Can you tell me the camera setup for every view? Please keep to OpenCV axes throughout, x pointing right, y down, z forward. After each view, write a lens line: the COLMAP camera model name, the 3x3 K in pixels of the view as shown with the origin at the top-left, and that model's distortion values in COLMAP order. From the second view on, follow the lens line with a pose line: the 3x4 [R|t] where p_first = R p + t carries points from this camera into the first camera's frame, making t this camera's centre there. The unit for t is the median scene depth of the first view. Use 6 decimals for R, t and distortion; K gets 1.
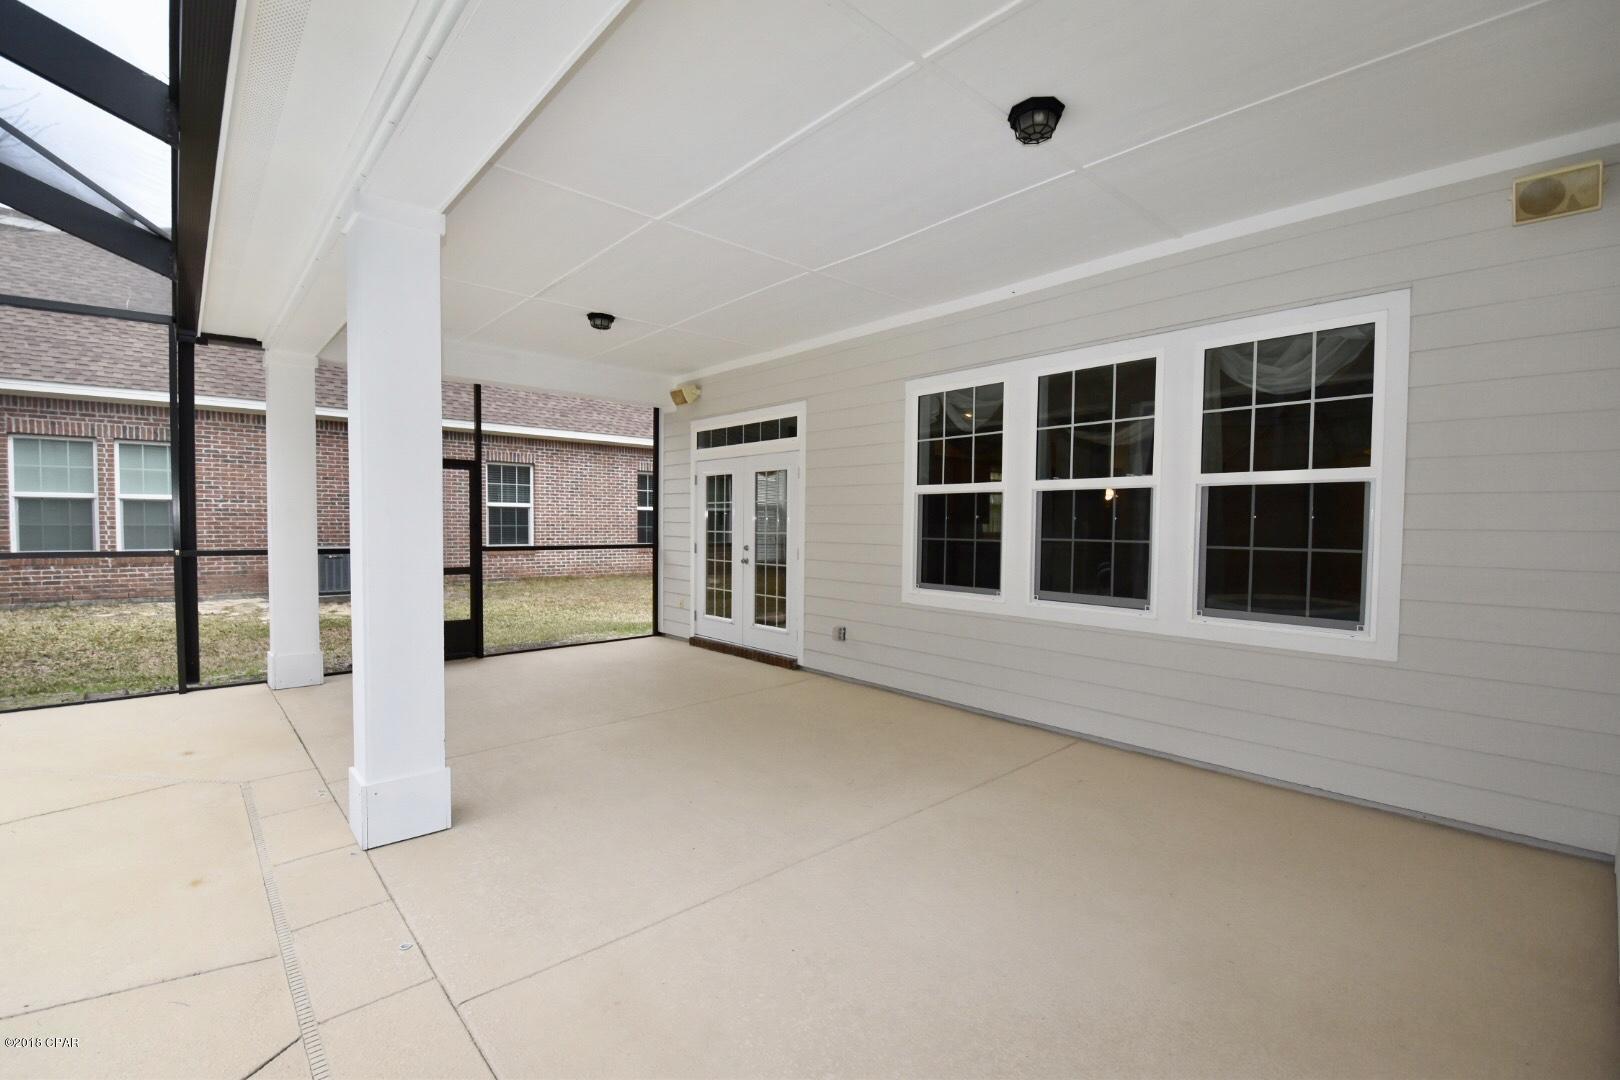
lens RADIAL K [[712.1, 0, 799.6], [0, 712.1, 542.8], [0, 0, 1]] dist [-0.001917, -0.007635]
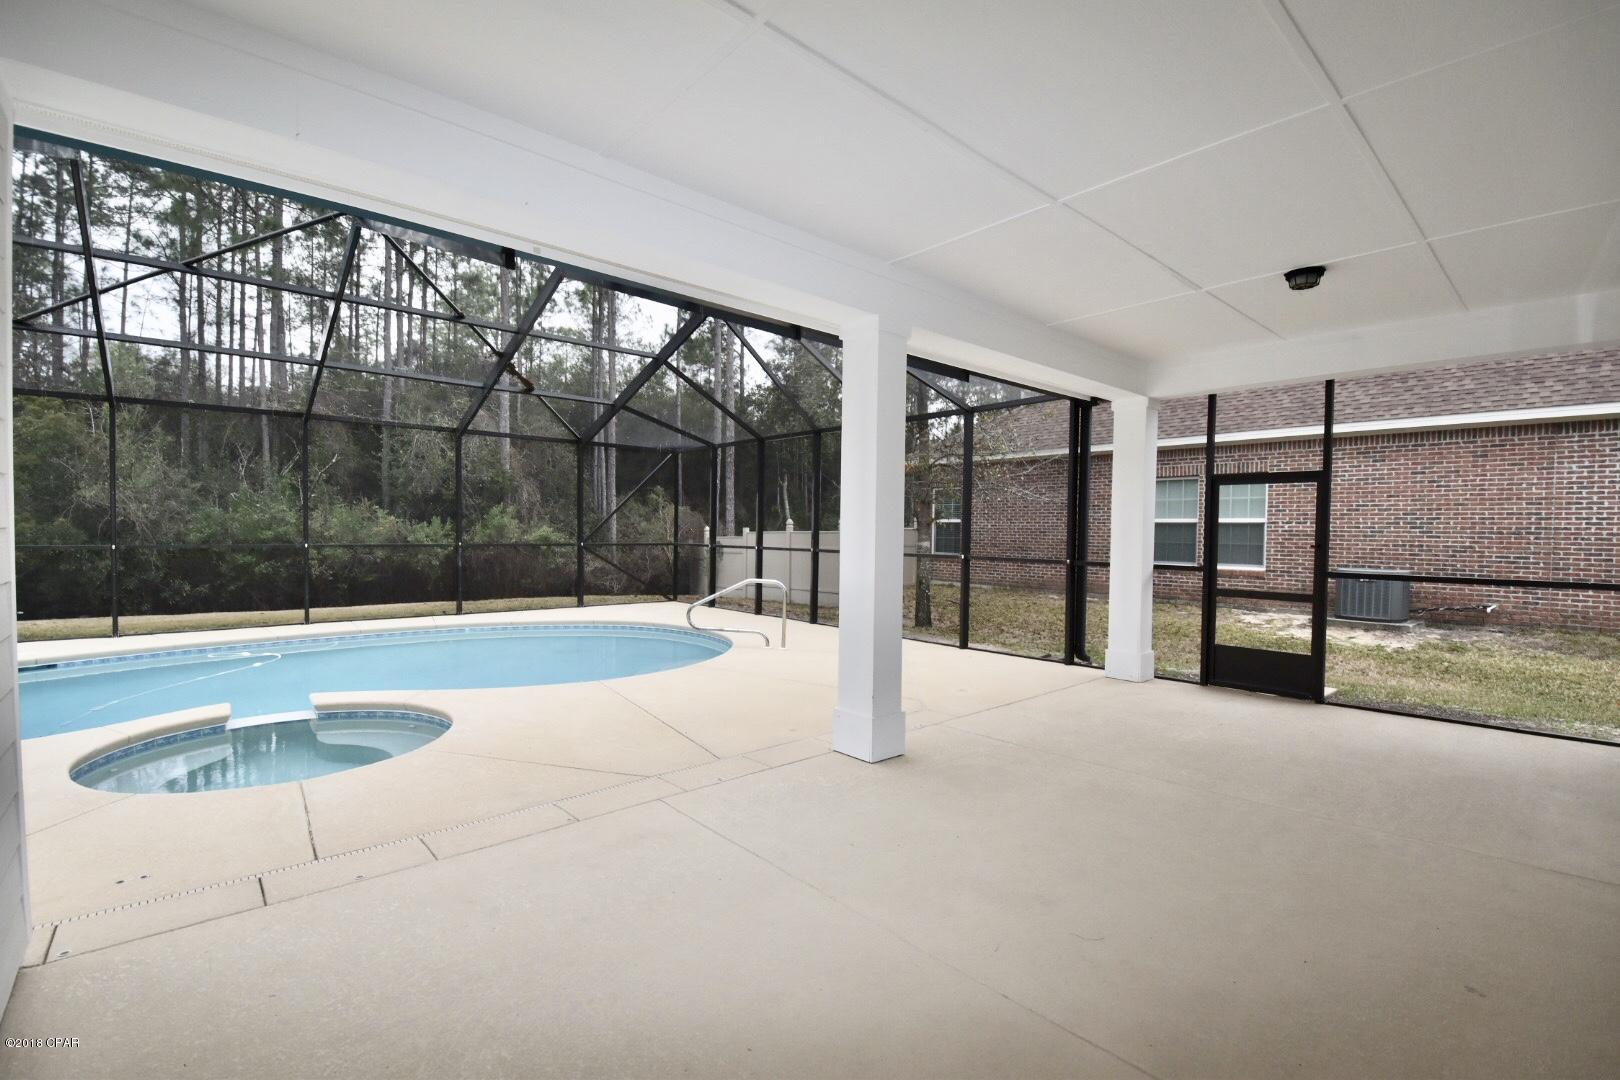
lens RADIAL K [[712.1, 0, 812.7], [0, 712.1, 539.9], [0, 0, 1]] dist [-0.001917, -0.007635]
pose [[0.013417, 0.003978, -0.999902, 0.389927], [-0.041410, 0.999136, 0.003419, -0.009304], [0.999052, 0.041360, 0.013570, 0.379773]]
